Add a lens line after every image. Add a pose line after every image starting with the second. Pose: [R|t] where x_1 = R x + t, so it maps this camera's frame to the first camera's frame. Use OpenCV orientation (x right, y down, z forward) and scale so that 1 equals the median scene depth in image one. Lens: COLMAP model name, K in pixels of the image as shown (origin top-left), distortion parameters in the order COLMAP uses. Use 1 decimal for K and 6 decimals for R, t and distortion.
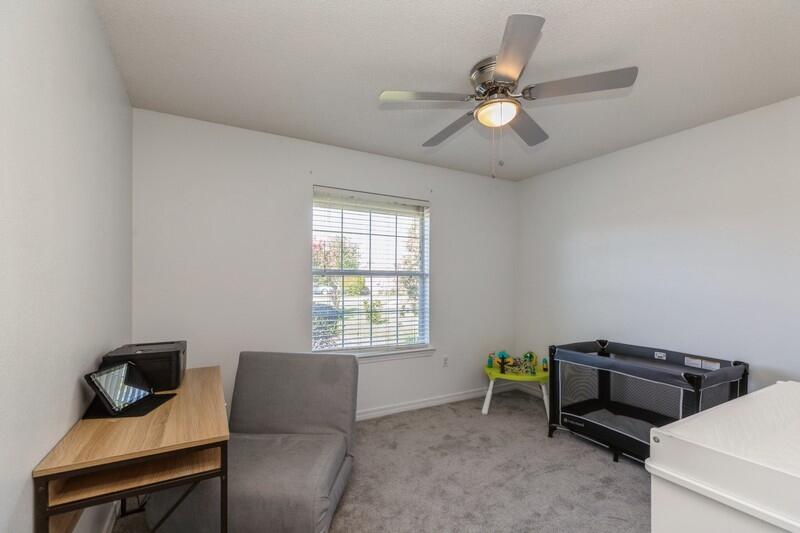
lens RADIAL K [[356.0, 0, 402.7], [0, 356.0, 271.6], [0, 0, 1]] dist [0.001053, -0.000014]
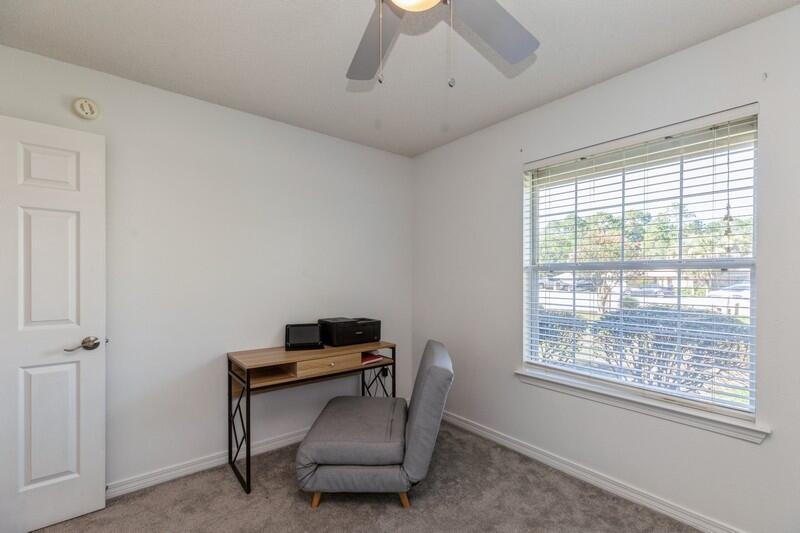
lens RADIAL K [[356.0, 0, 402.7], [0, 356.0, 271.6], [0, 0, 1]] dist [0.001053, -0.000014]
pose [[0.169903, 0.001996, -0.985459, 0.485181], [0.051183, 0.998630, 0.010847, -0.013777], [0.984131, -0.052282, 0.169568, 0.523199]]
